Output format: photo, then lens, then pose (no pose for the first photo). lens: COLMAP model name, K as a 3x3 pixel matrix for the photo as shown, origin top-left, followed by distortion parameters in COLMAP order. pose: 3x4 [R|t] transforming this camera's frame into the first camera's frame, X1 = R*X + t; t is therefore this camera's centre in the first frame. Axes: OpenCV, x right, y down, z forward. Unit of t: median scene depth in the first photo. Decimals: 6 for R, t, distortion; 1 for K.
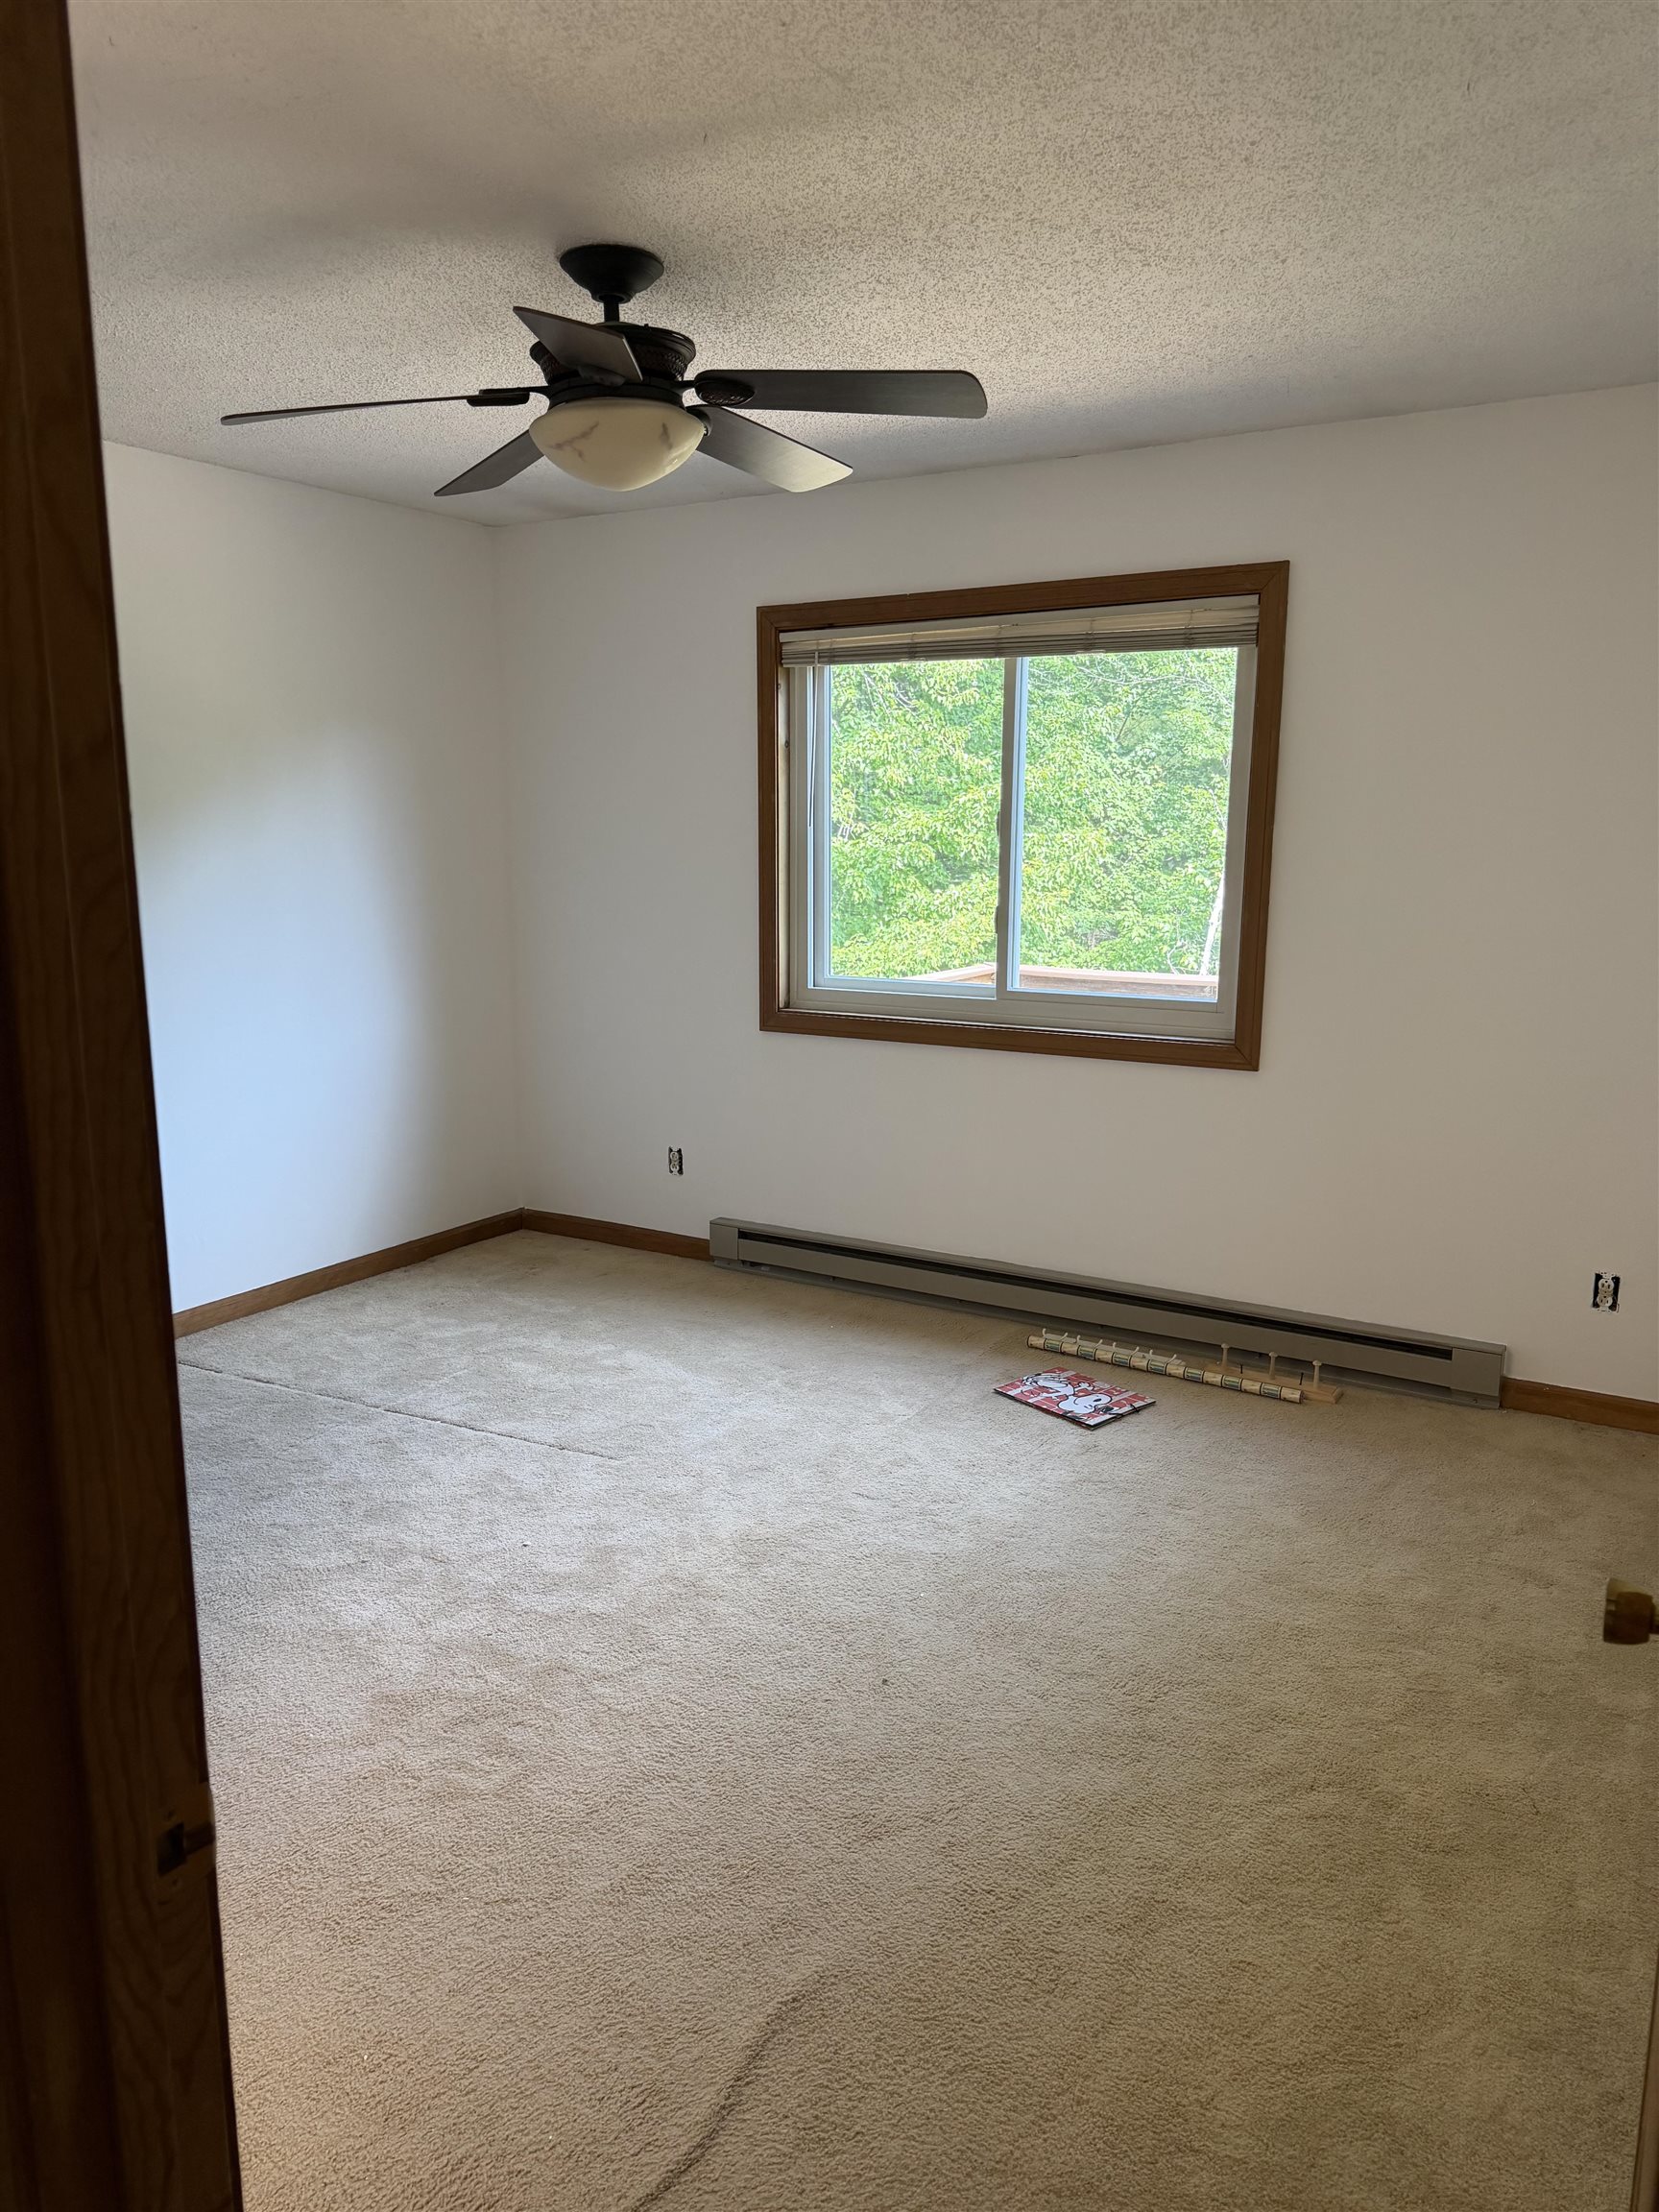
lens RADIAL K [[1565.1, 0, 829.5], [0, 1565.1, 1106.0], [0, 0, 1]] dist [0.001173, 0.001824]
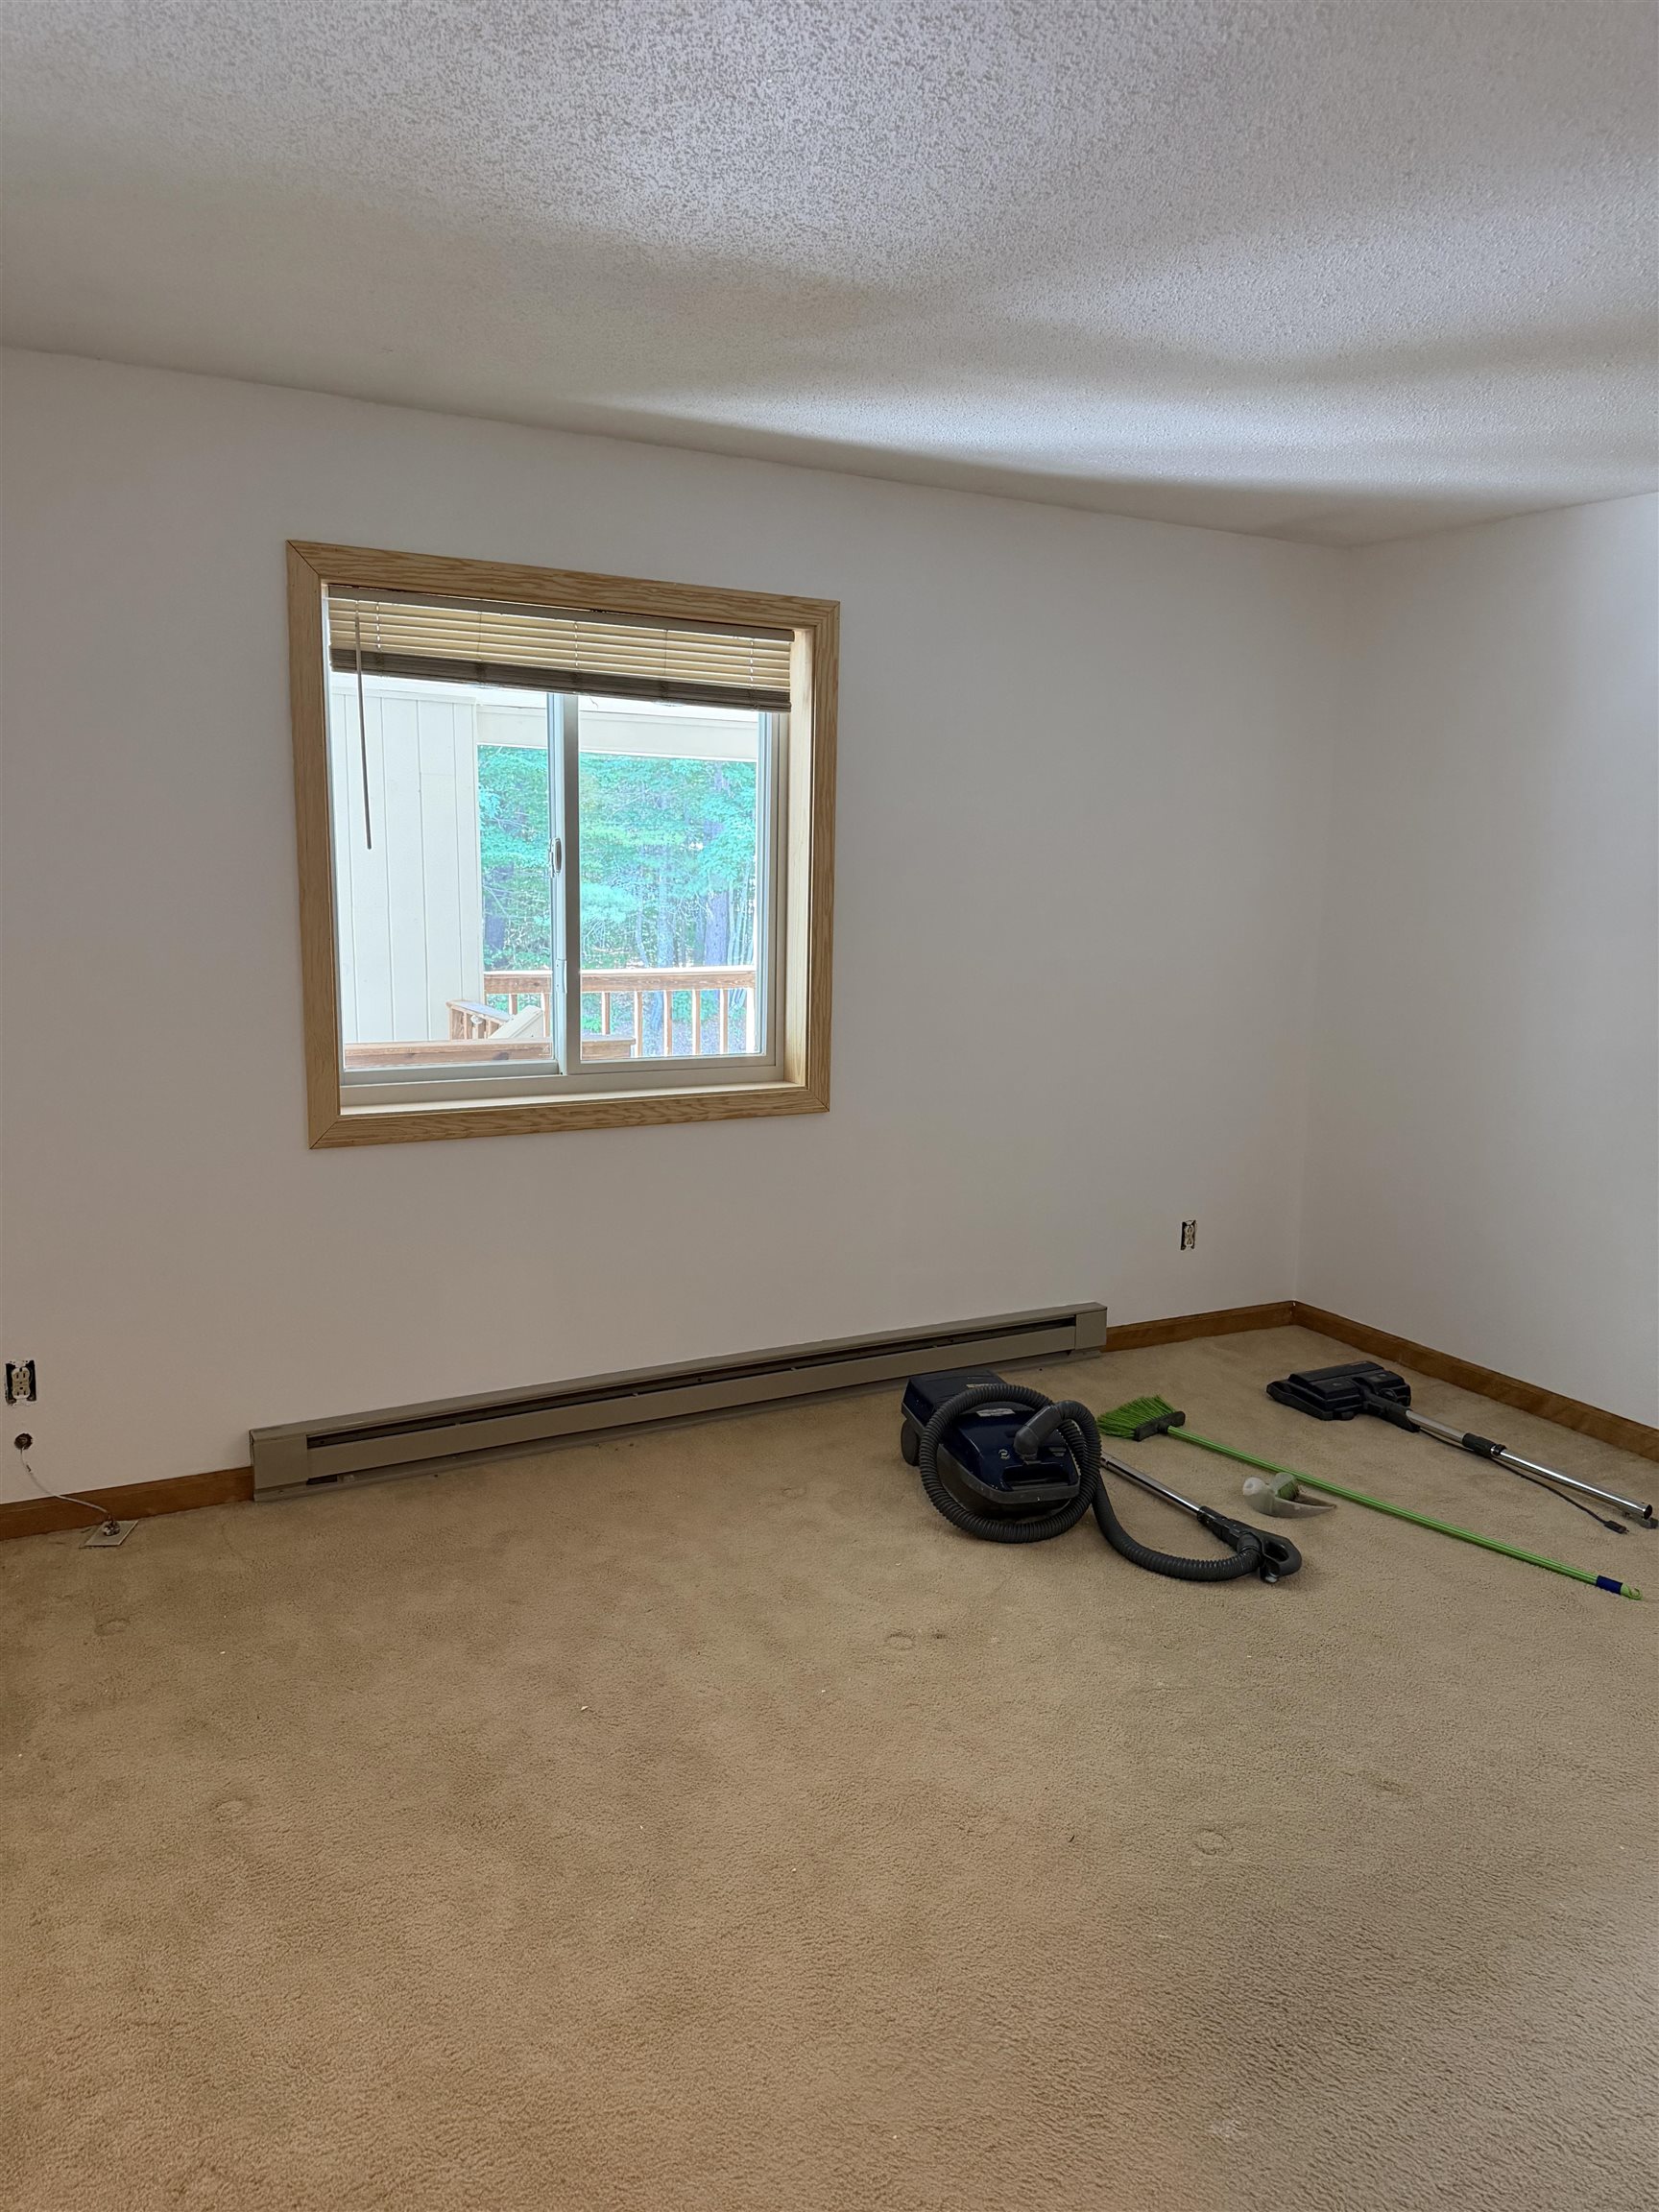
lens RADIAL K [[1579.4, 0, 824.0], [0, 1579.4, 1092.6], [0, 0, 1]] dist [0.070526, 0.000701]
pose [[0.502321, -0.106307, 0.858121, -0.554783], [0.155677, 0.987316, 0.031183, -0.061047], [-0.850552, 0.117926, 0.512499, 0.419225]]
